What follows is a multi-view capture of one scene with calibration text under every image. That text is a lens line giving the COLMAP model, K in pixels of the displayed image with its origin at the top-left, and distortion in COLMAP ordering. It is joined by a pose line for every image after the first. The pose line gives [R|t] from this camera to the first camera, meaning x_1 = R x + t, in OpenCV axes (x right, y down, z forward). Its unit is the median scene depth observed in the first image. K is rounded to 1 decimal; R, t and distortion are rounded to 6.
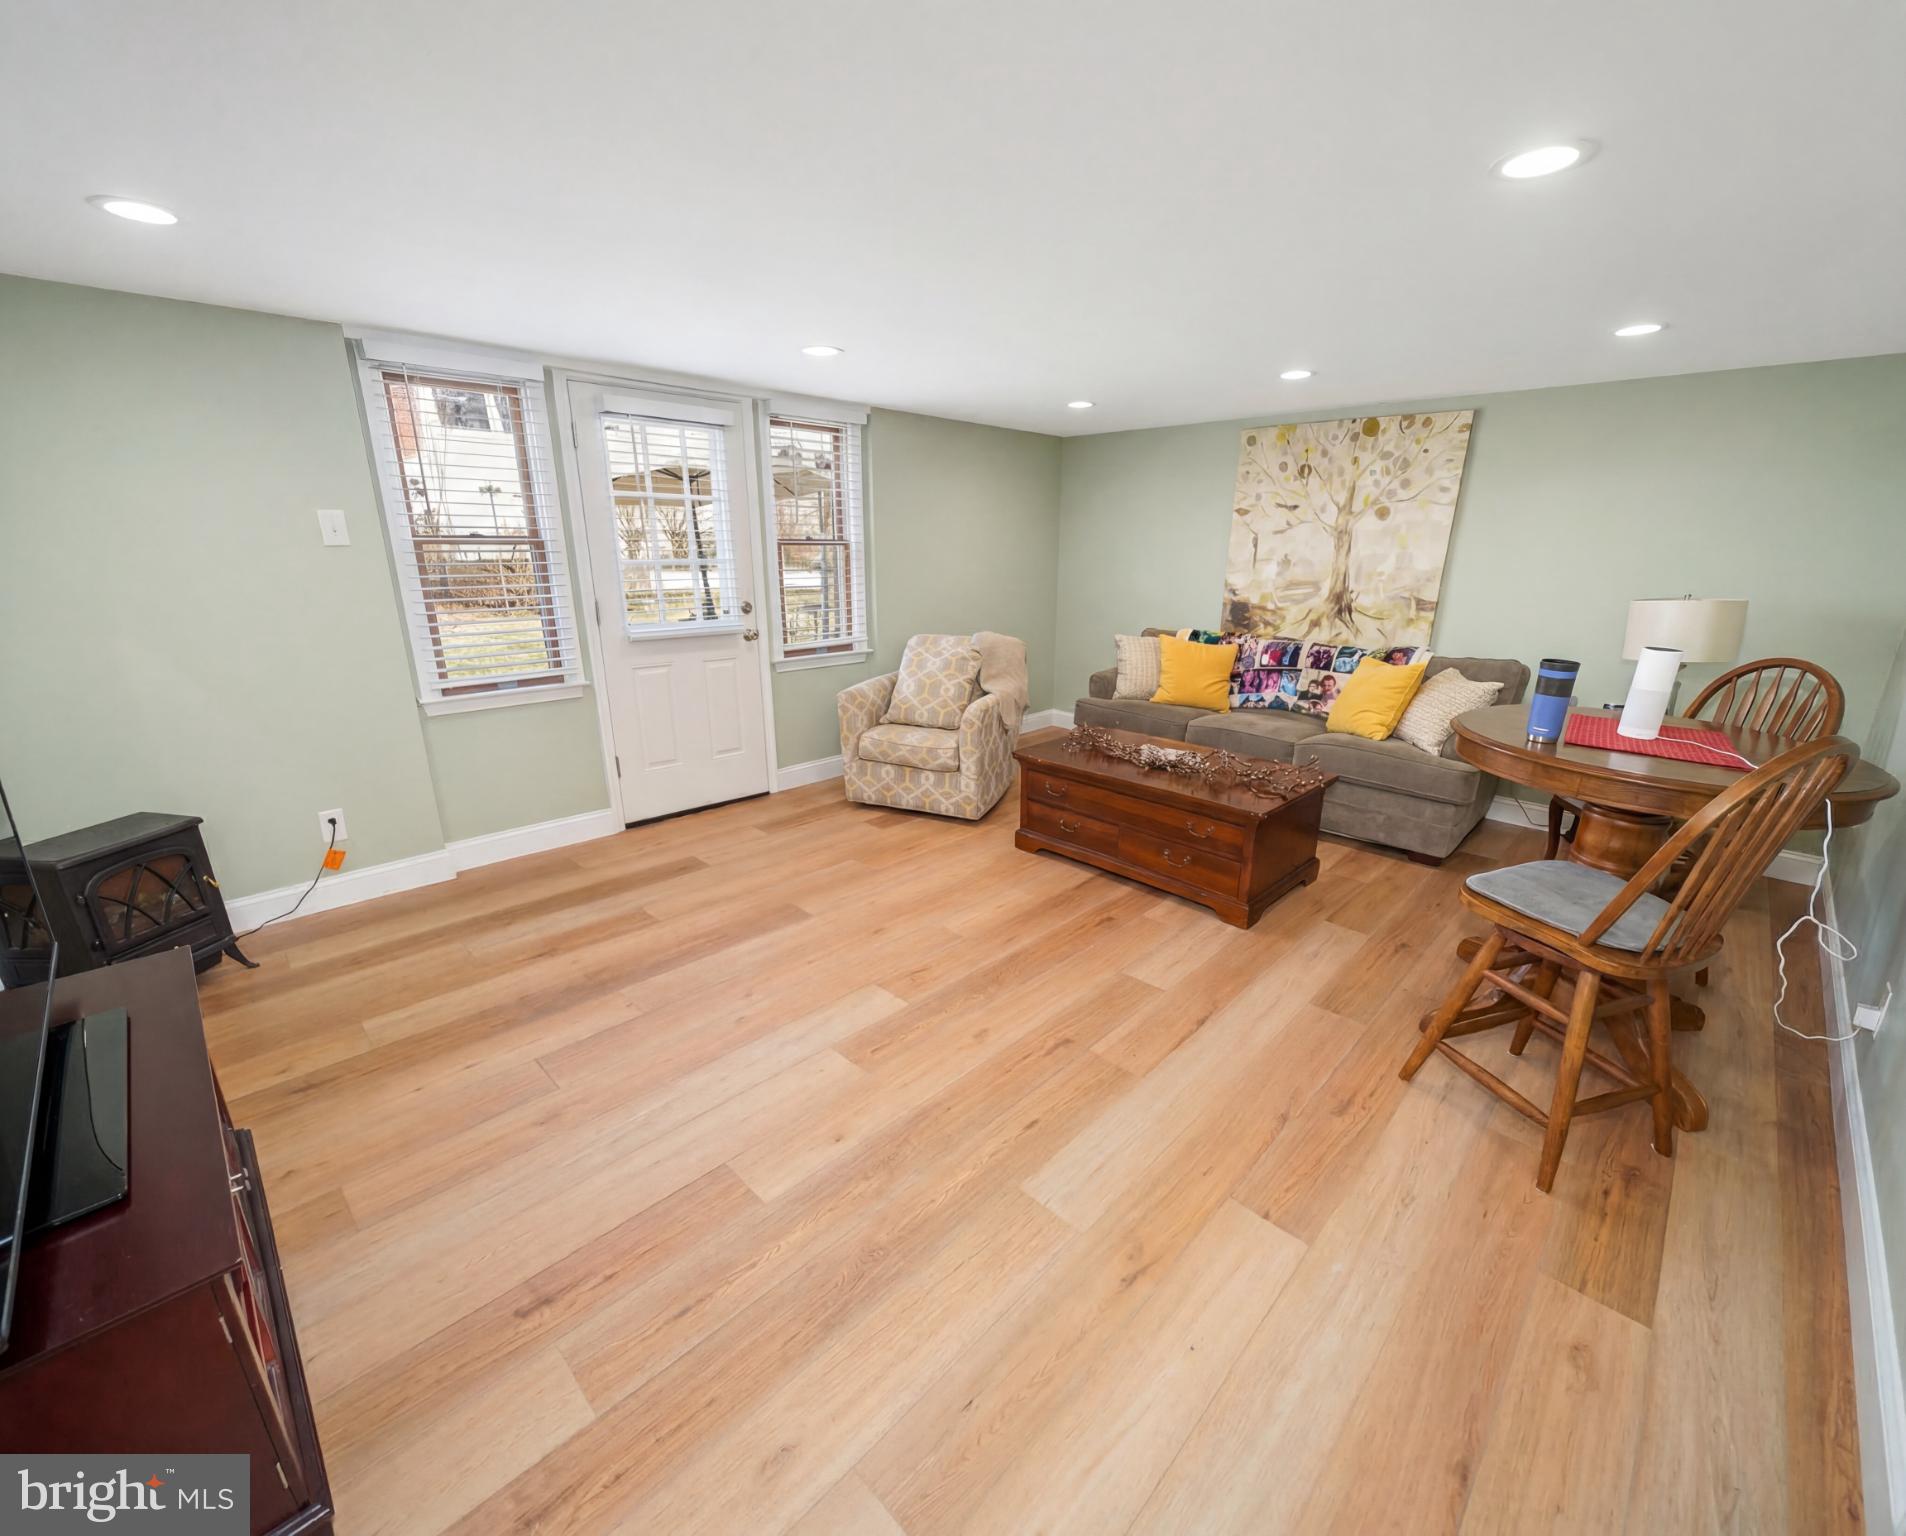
lens RADIAL K [[784.2, 0, 962.6], [0, 784.2, 767.0], [0, 0, 1]] dist [-0.000012, -0.000060]
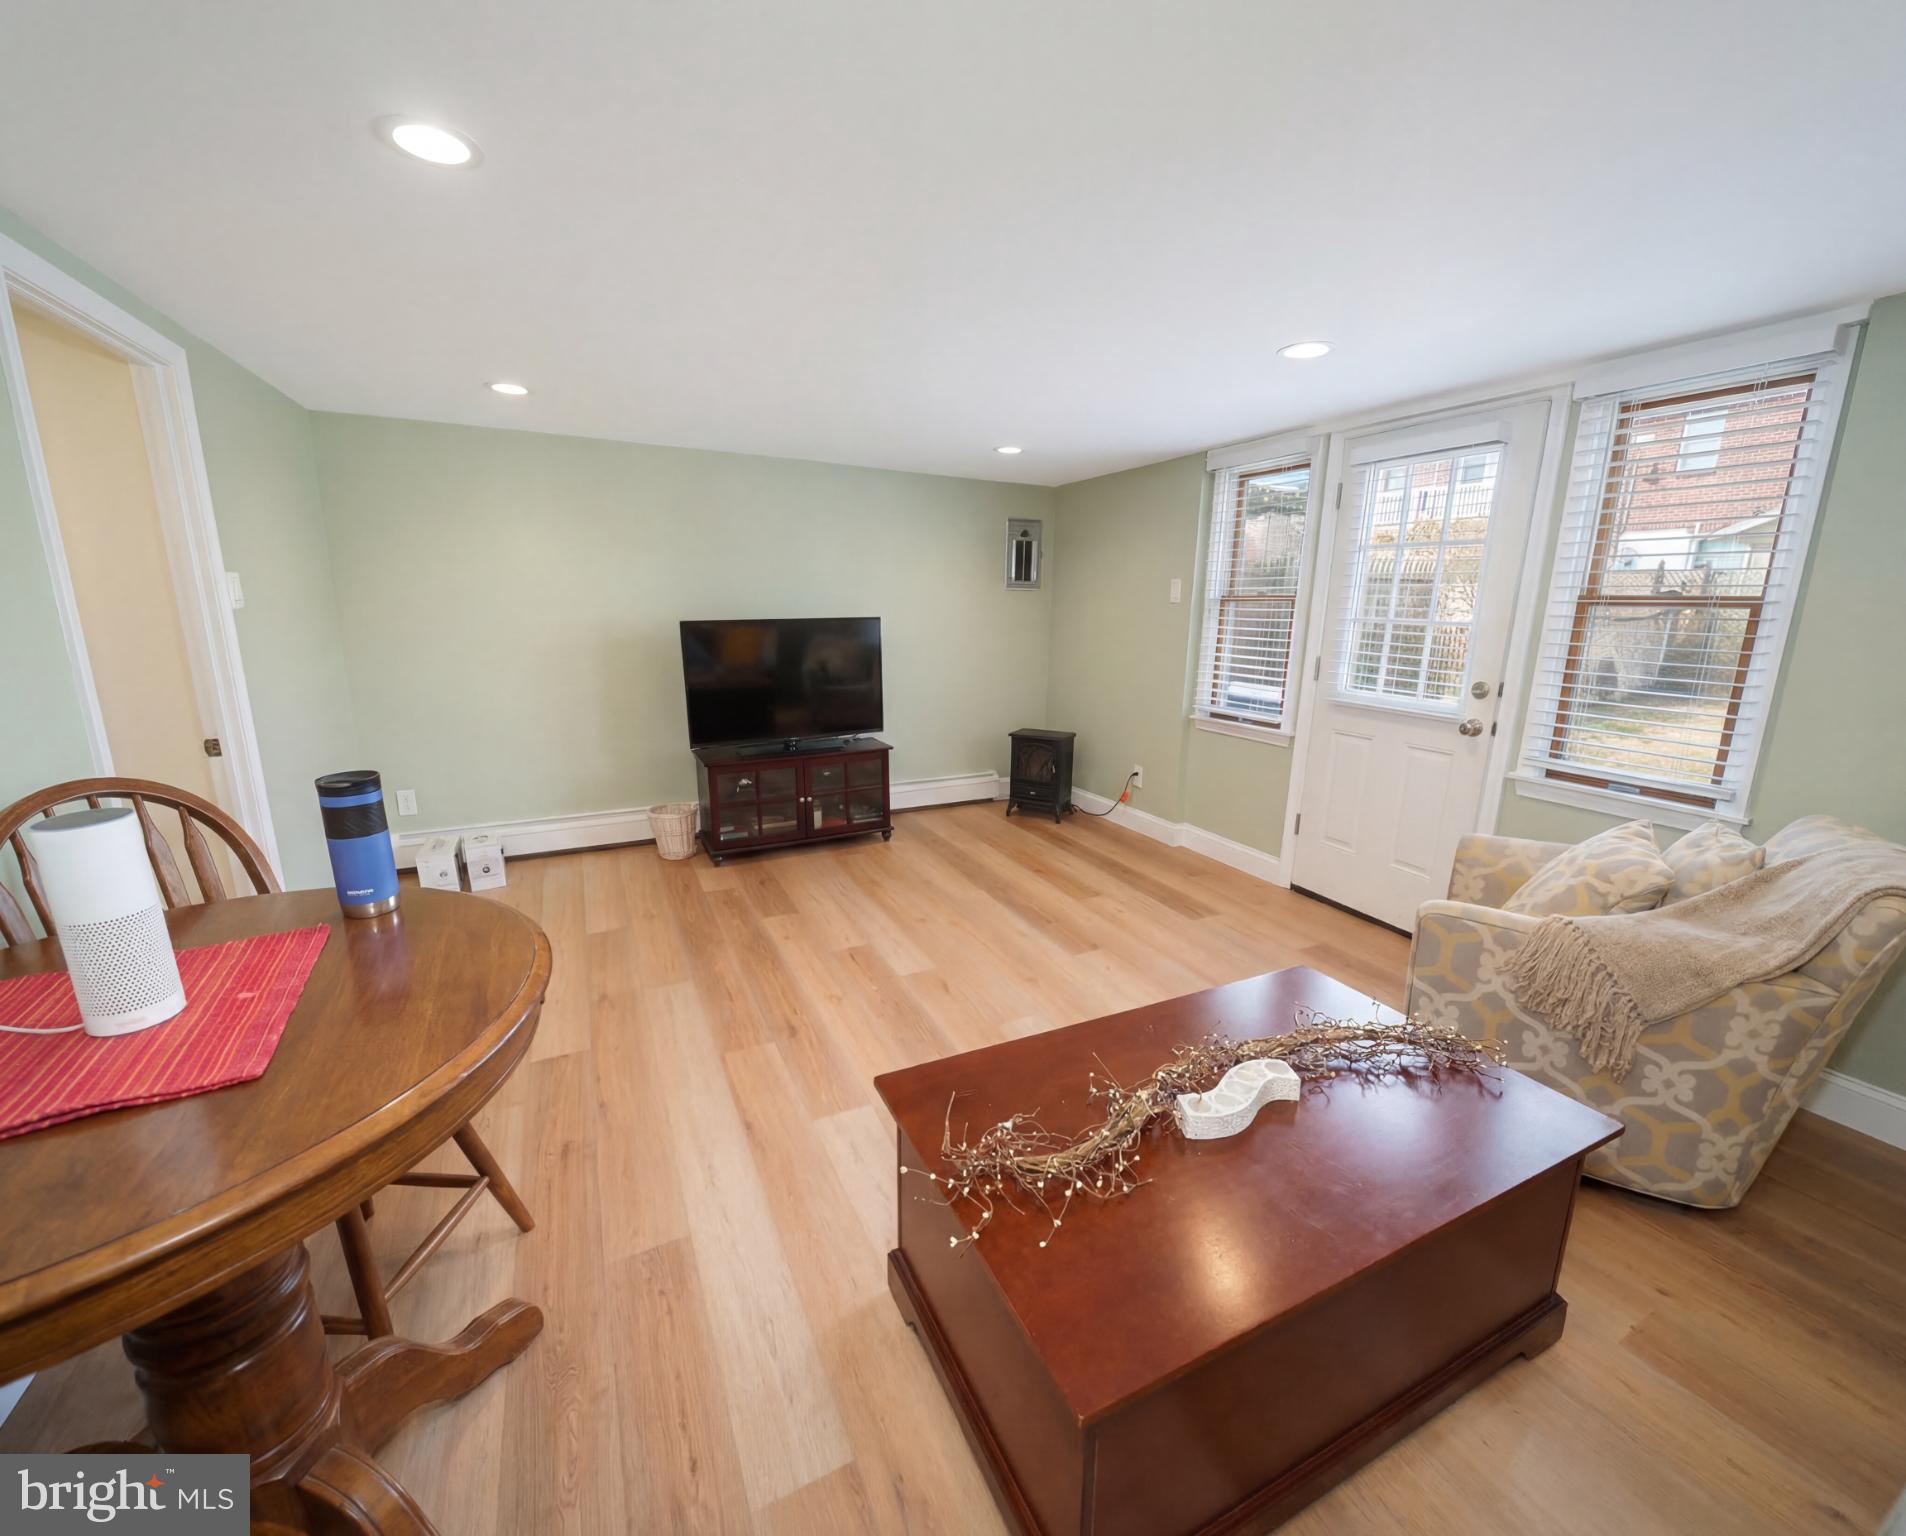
lens RADIAL K [[784.2, 0, 962.6], [0, 784.2, 767.0], [0, 0, 1]] dist [-0.000012, -0.000060]
pose [[-0.318115, 0.174388, -0.931876, 0.595581], [-0.299040, 0.914301, 0.273182, -0.208183], [0.899655, 0.365571, -0.238704, 0.830086]]
